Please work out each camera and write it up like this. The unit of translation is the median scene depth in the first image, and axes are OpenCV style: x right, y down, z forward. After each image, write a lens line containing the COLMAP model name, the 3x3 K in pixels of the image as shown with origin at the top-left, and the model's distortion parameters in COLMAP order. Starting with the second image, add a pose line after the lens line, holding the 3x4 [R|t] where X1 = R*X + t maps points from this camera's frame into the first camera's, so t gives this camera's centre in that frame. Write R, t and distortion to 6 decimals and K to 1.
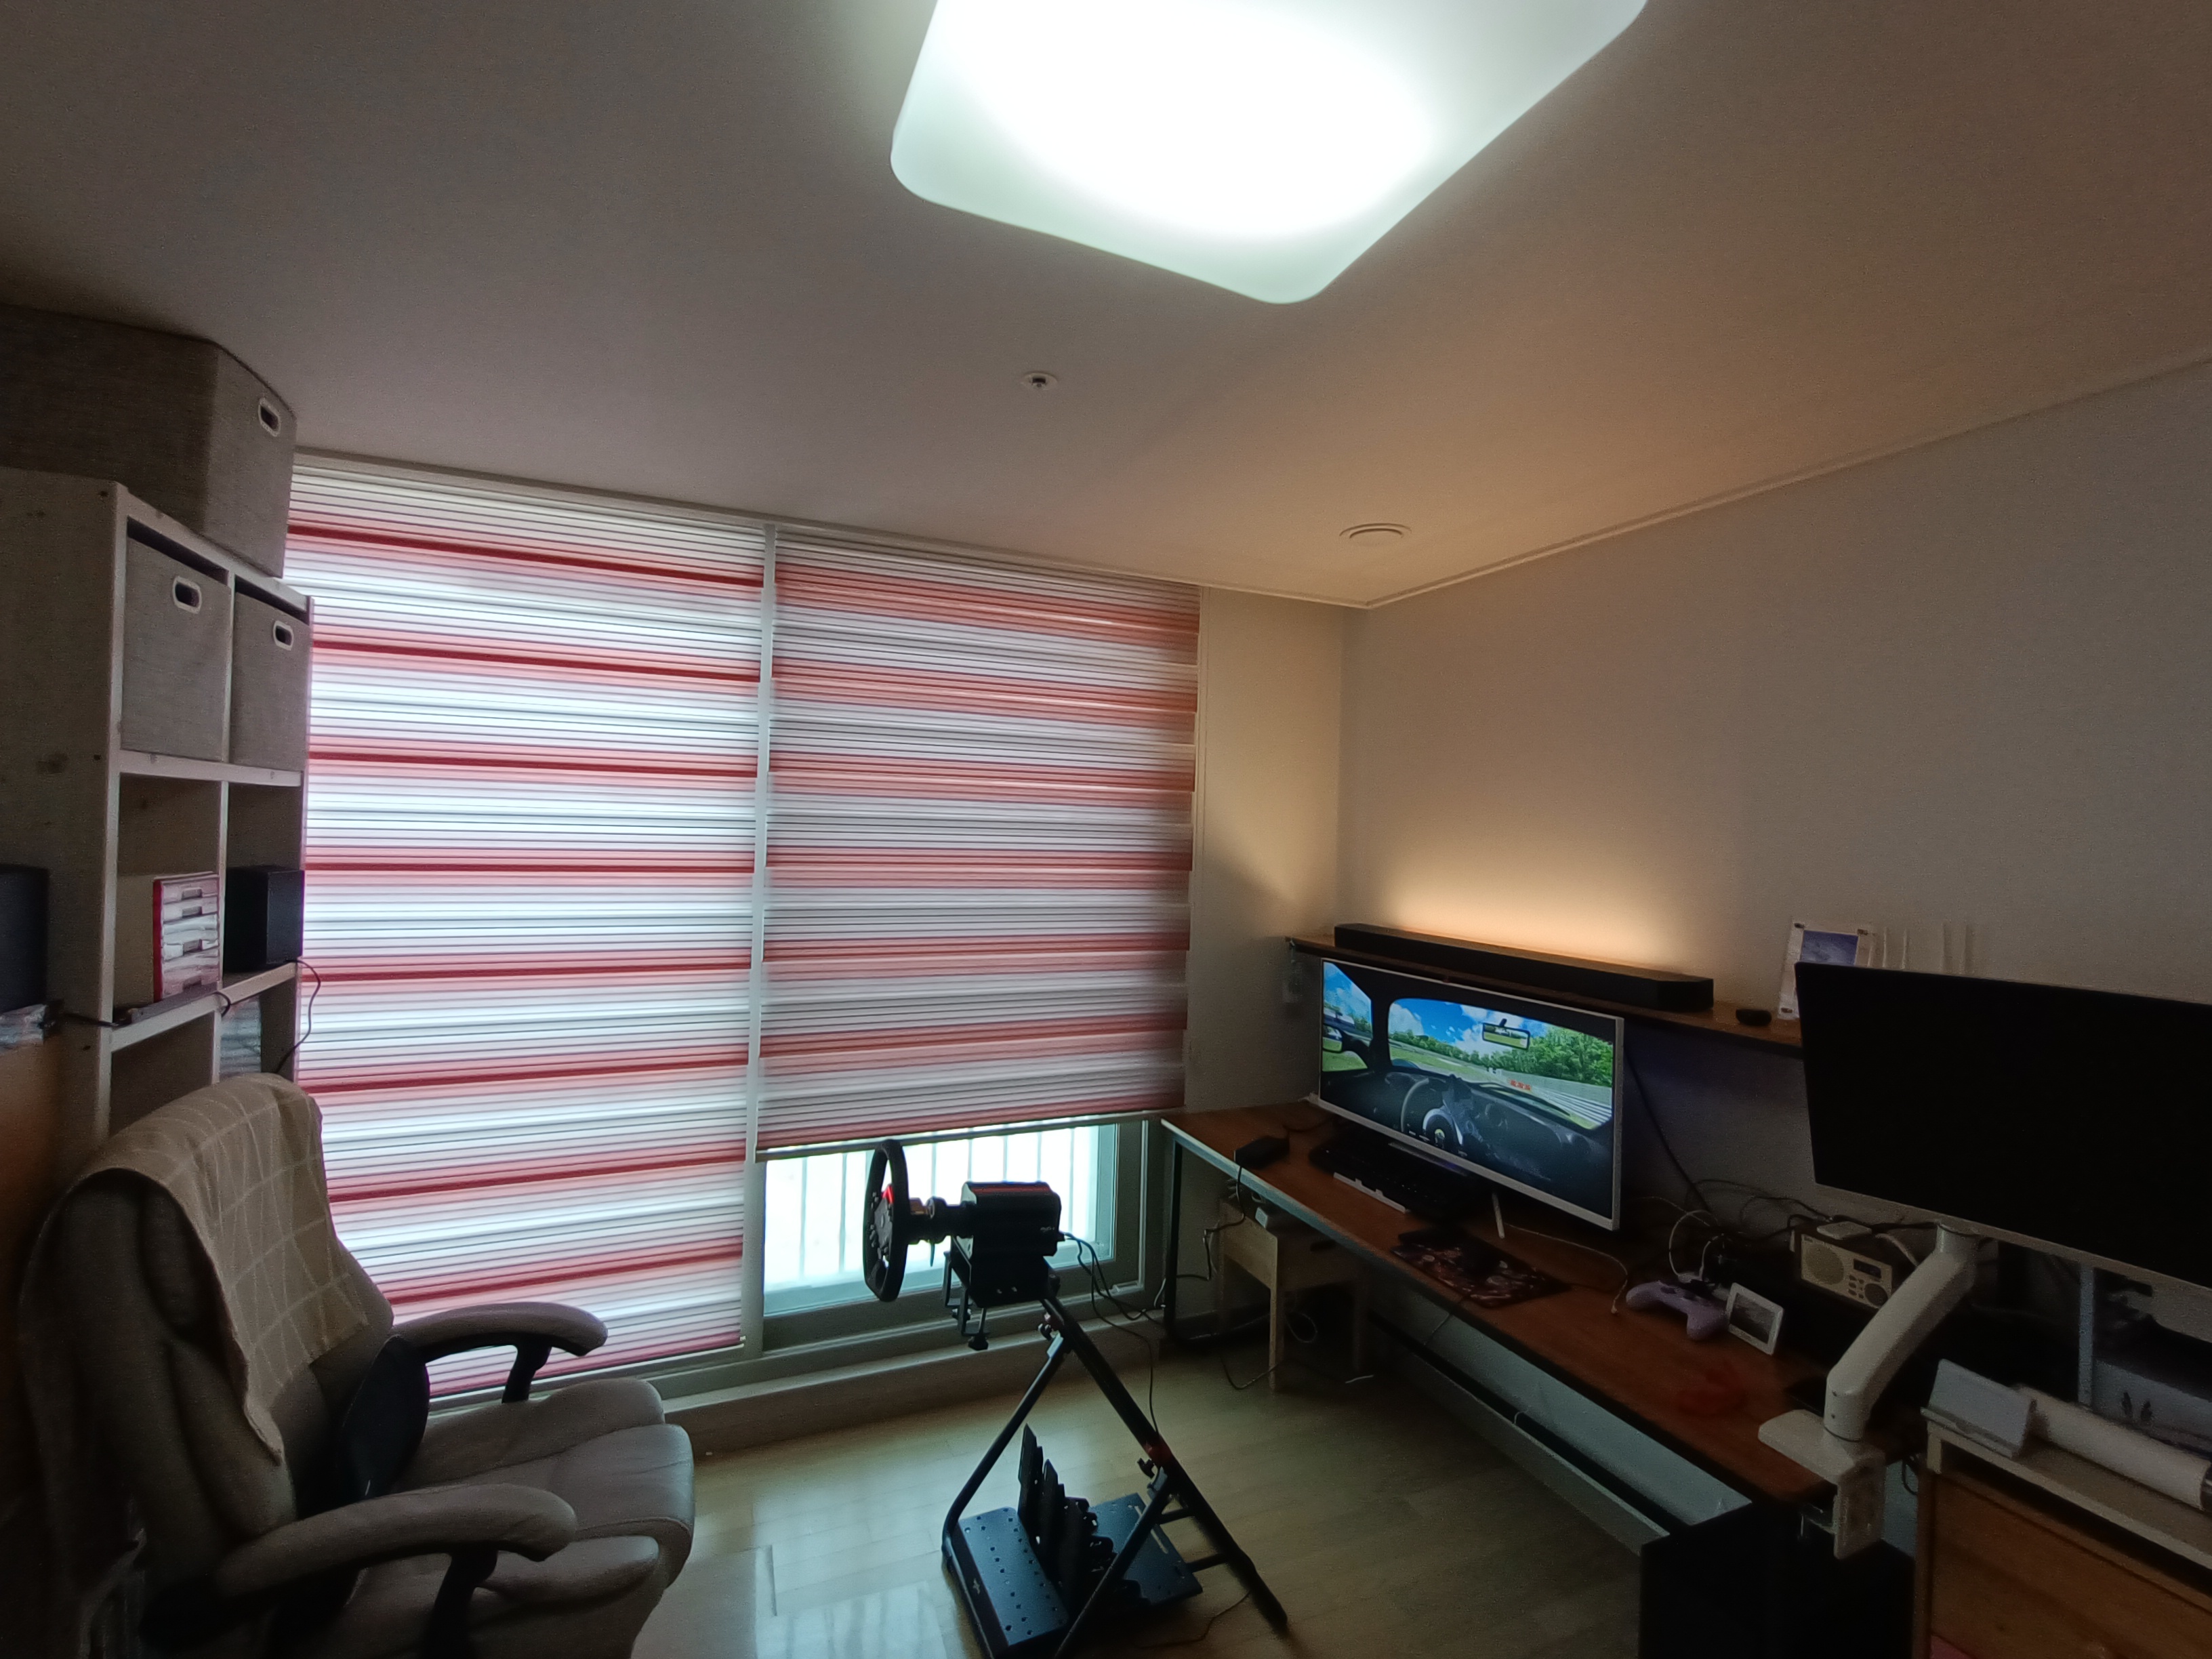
lens RADIAL K [[987.7, 0, 1105.8], [0, 987.7, 831.1], [0, 0, 1]] dist [-0.003971, 0.000812]
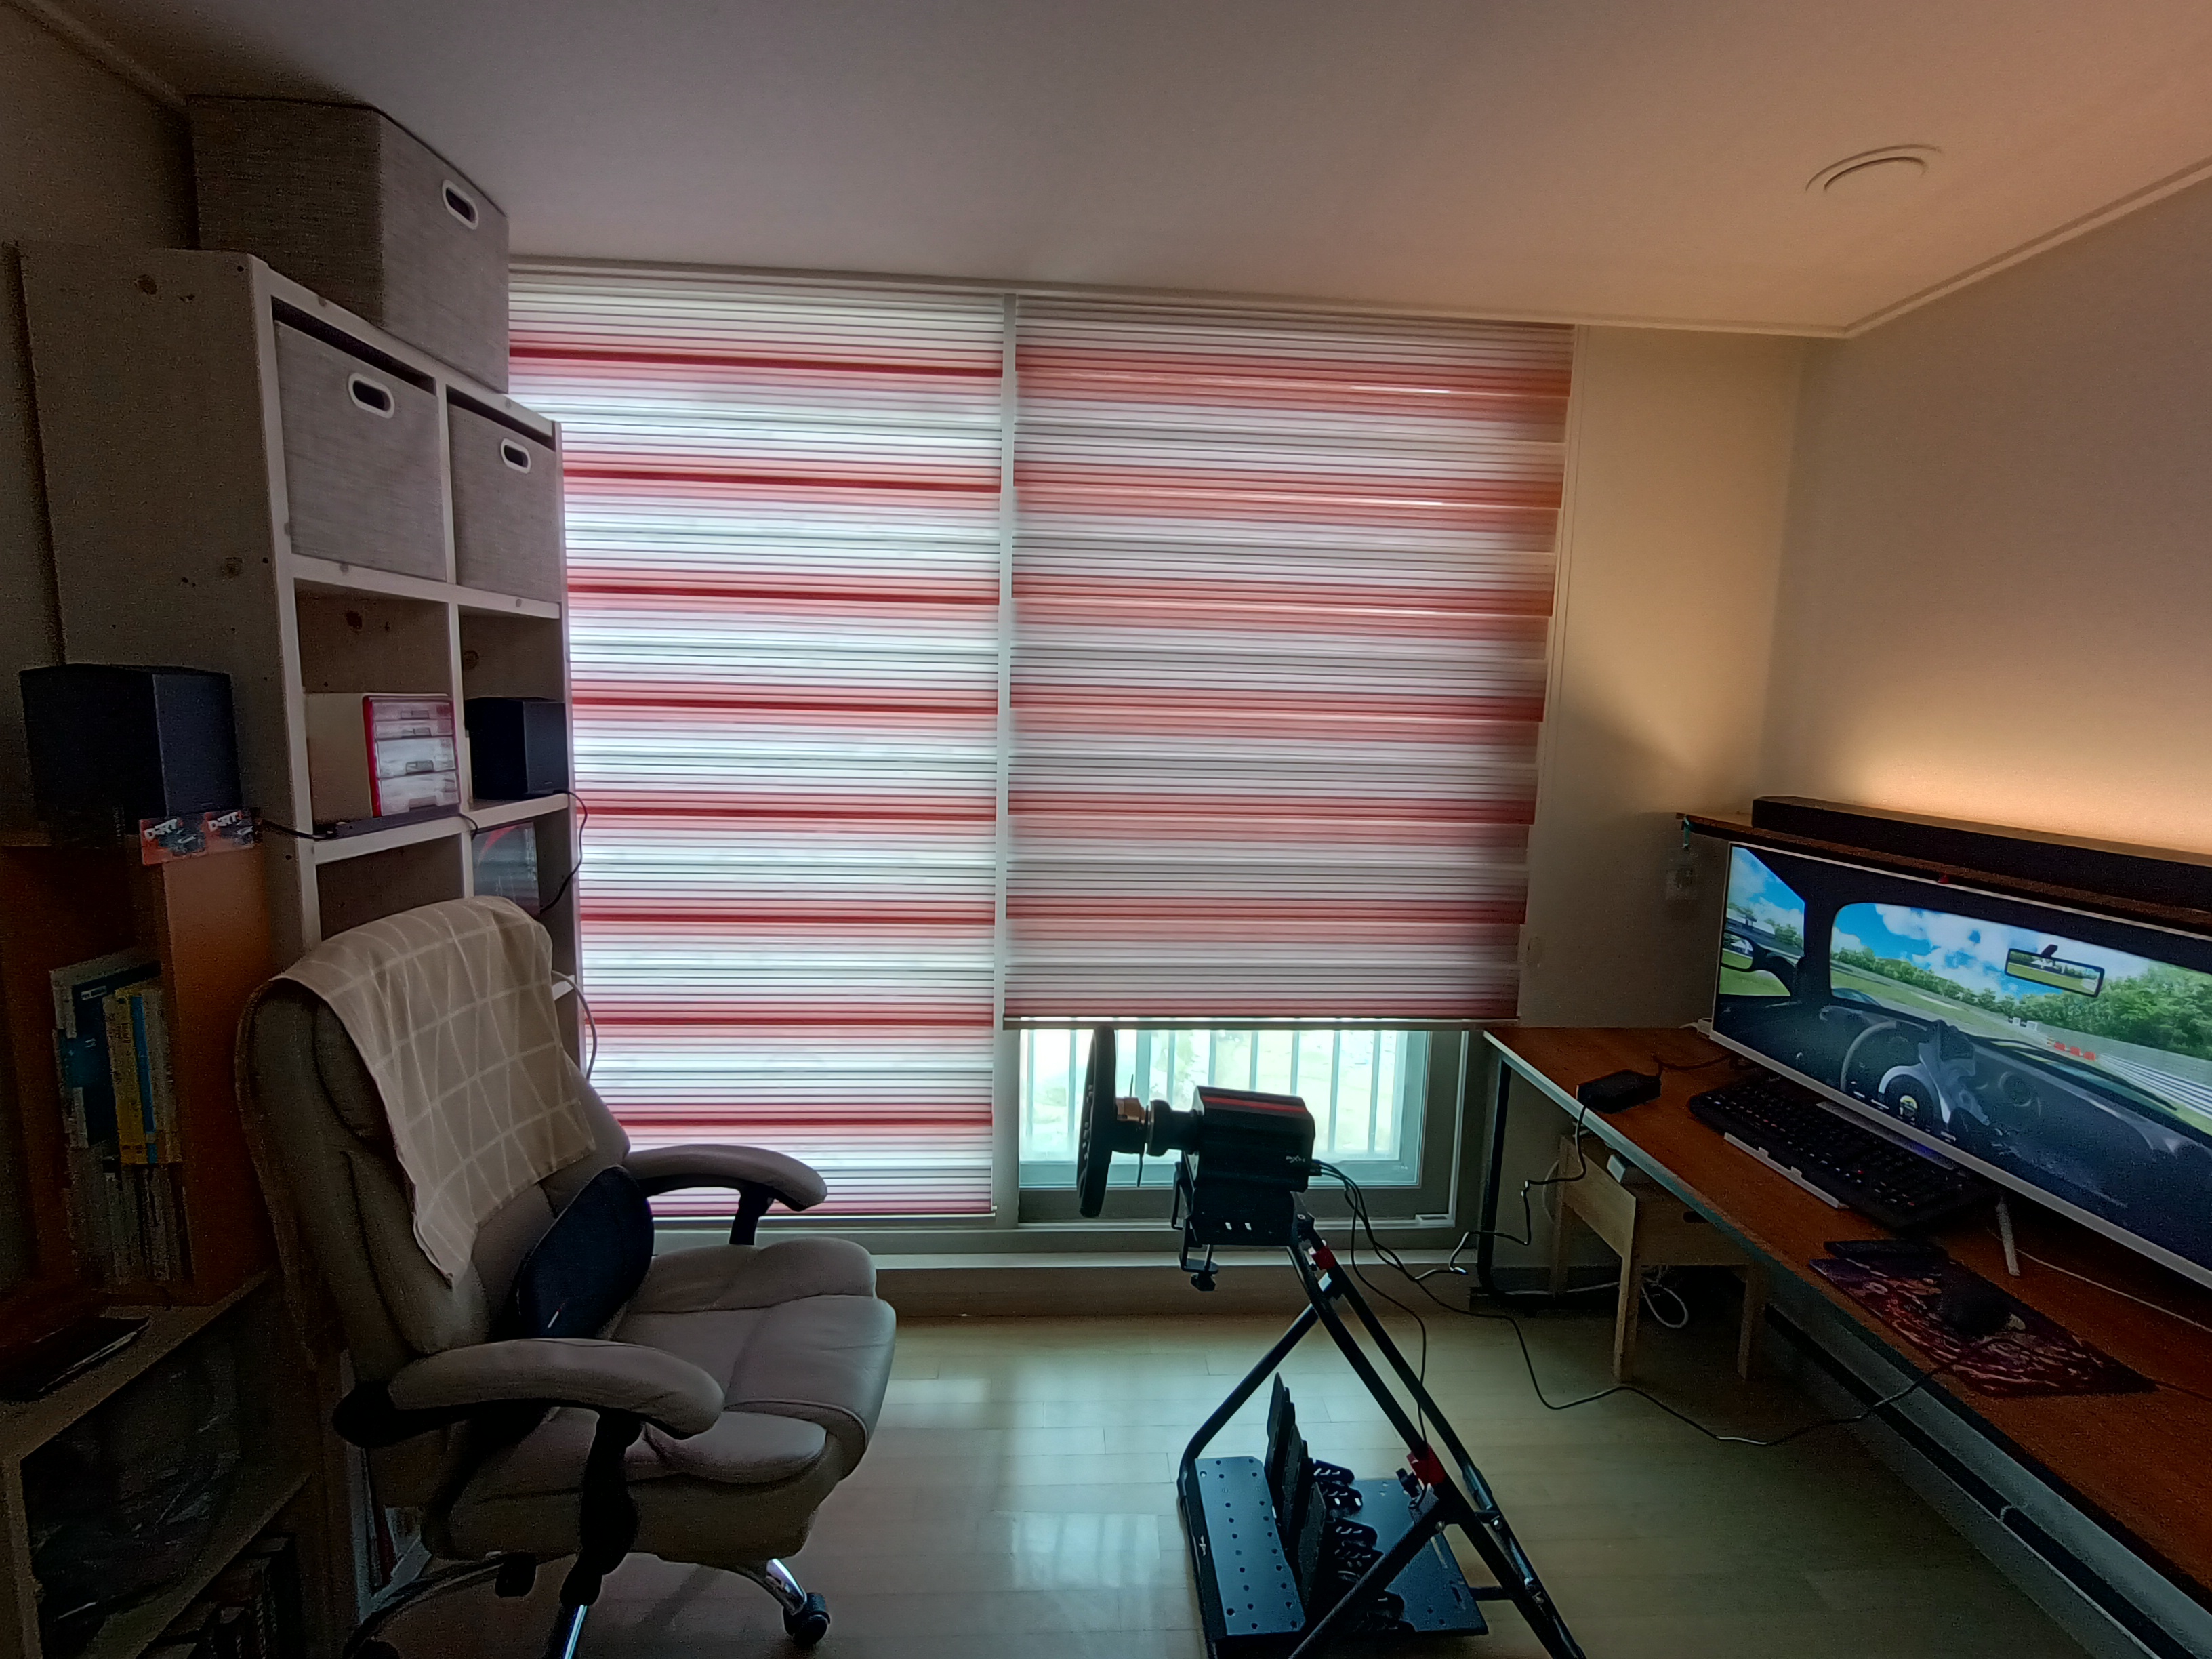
lens RADIAL K [[987.7, 0, 1107.3], [0, 987.7, 826.2], [0, 0, 1]] dist [-0.003971, 0.000812]
pose [[0.936184, 0.040994, -0.349112, 0.058722], [0.000210, 0.993111, 0.117180, 0.044108], [0.351511, -0.109775, 0.929725, 0.225927]]
